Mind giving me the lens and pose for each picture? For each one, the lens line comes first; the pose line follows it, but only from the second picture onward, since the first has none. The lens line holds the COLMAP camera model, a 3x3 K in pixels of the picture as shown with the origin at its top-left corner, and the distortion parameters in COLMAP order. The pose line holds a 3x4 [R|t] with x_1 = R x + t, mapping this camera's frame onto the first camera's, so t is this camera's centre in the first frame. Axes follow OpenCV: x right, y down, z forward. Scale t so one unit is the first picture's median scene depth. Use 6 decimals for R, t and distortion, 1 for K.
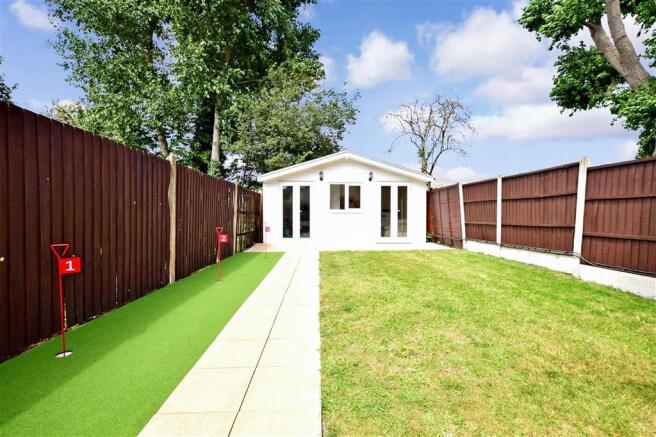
lens RADIAL K [[291.1, 0, 327.5], [0, 291.1, 216.4], [0, 0, 1]] dist [-0.018411, 0.000041]
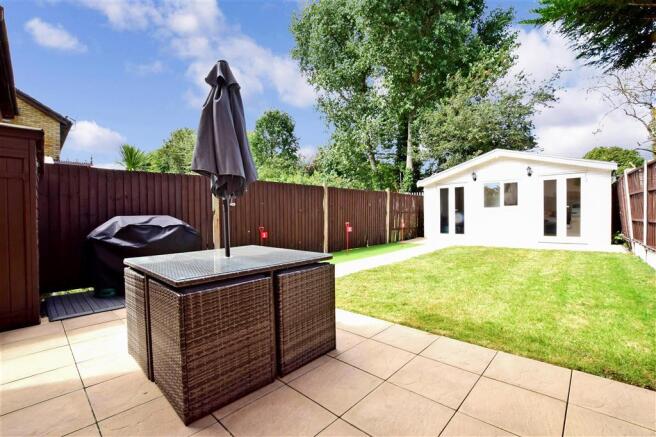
lens RADIAL K [[291.1, 0, 331.2], [0, 291.1, 217.3], [0, 0, 1]] dist [-0.018411, 0.000041]
pose [[0.709410, -0.007903, -0.704752, 0.351020], [0.013930, 0.999899, 0.002809, 0.000636], [0.704659, -0.011810, 0.709448, -0.121443]]
